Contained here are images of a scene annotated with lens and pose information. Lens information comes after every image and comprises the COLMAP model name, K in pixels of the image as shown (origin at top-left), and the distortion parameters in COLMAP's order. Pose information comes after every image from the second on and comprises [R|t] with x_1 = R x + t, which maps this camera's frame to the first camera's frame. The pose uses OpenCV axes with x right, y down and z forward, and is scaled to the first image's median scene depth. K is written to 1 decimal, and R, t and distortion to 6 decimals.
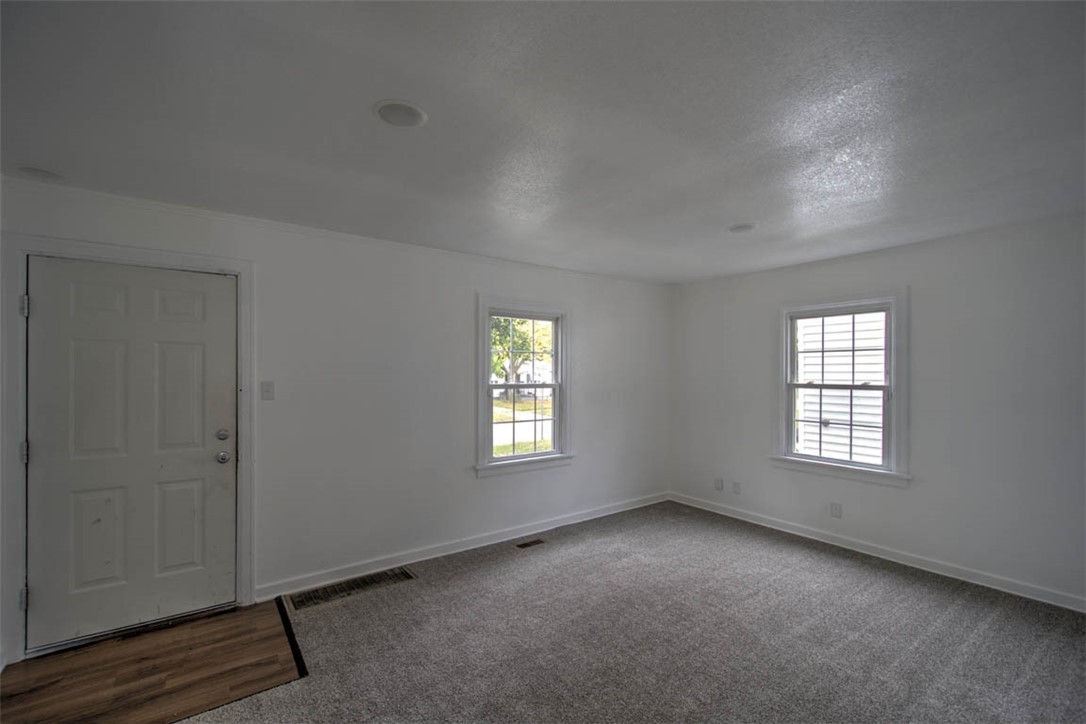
lens RADIAL K [[465.3, 0, 539.0], [0, 465.3, 375.6], [0, 0, 1]] dist [0.001259, 0.000031]
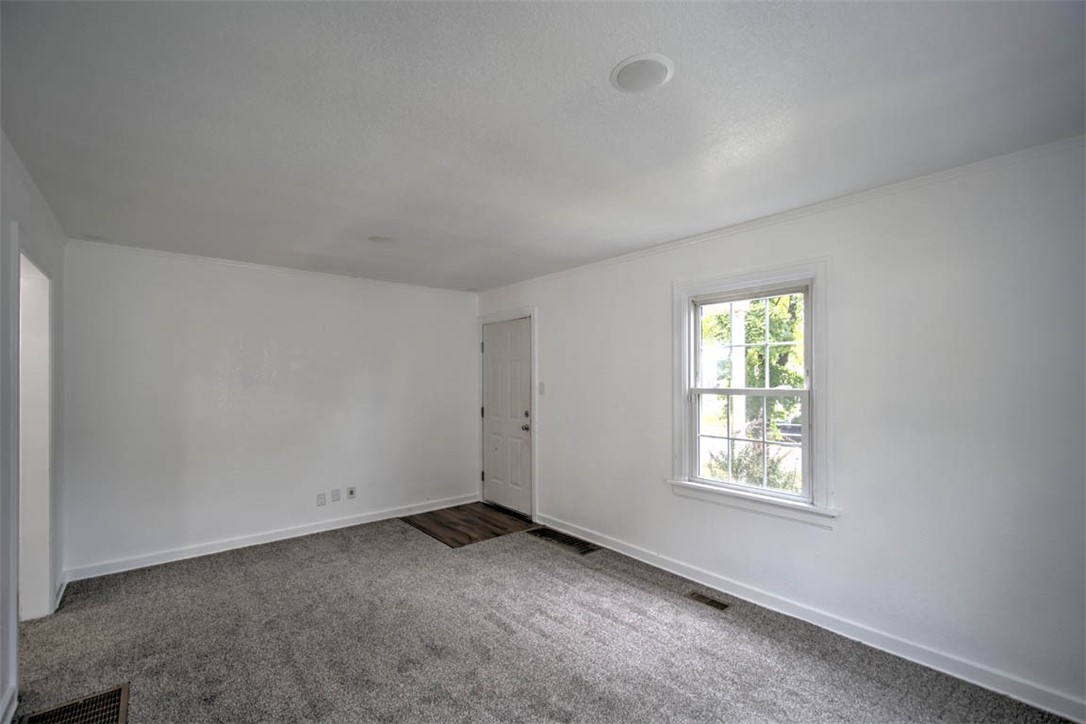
lens RADIAL K [[465.3, 0, 539.0], [0, 465.3, 375.6], [0, 0, 1]] dist [0.001259, 0.000031]
pose [[0.060190, -0.010112, -0.998136, 0.729800], [0.000236, 0.999949, -0.010116, 0.005773], [0.998187, 0.000373, 0.060190, 0.692286]]
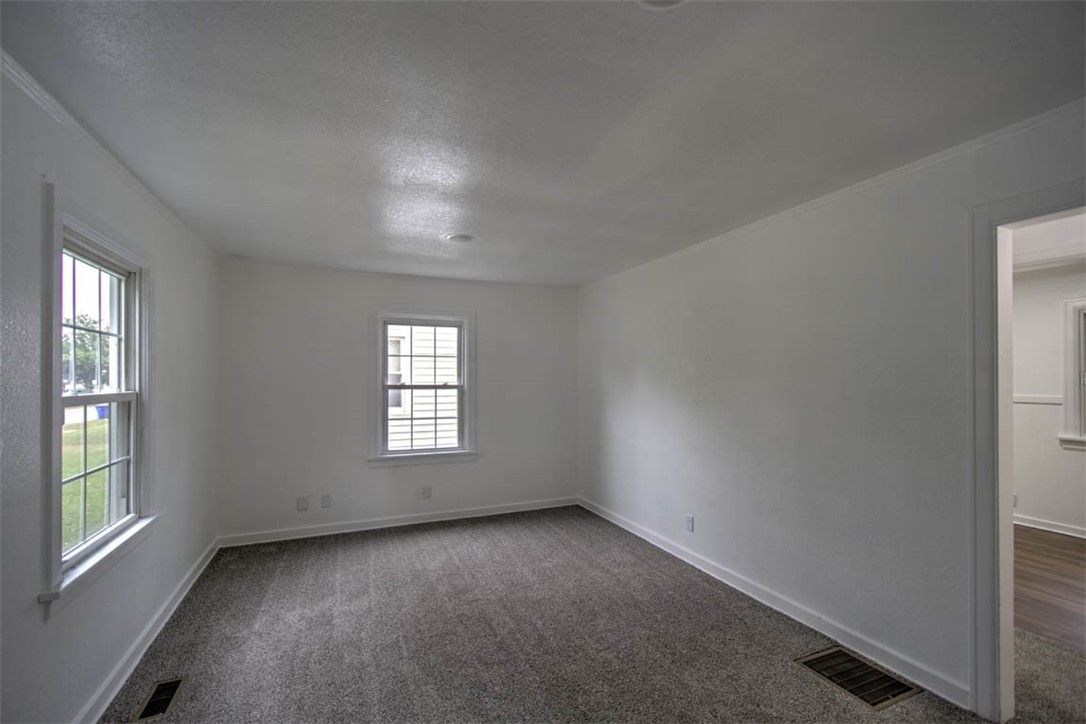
lens RADIAL K [[465.3, 0, 539.0], [0, 465.3, 375.6], [0, 0, 1]] dist [0.001259, 0.000031]
pose [[0.217803, 0.002769, 0.975989, -0.448674], [0.005964, 0.999974, -0.004168, 0.002009], [-0.975975, 0.006728, 0.217780, 0.475651]]
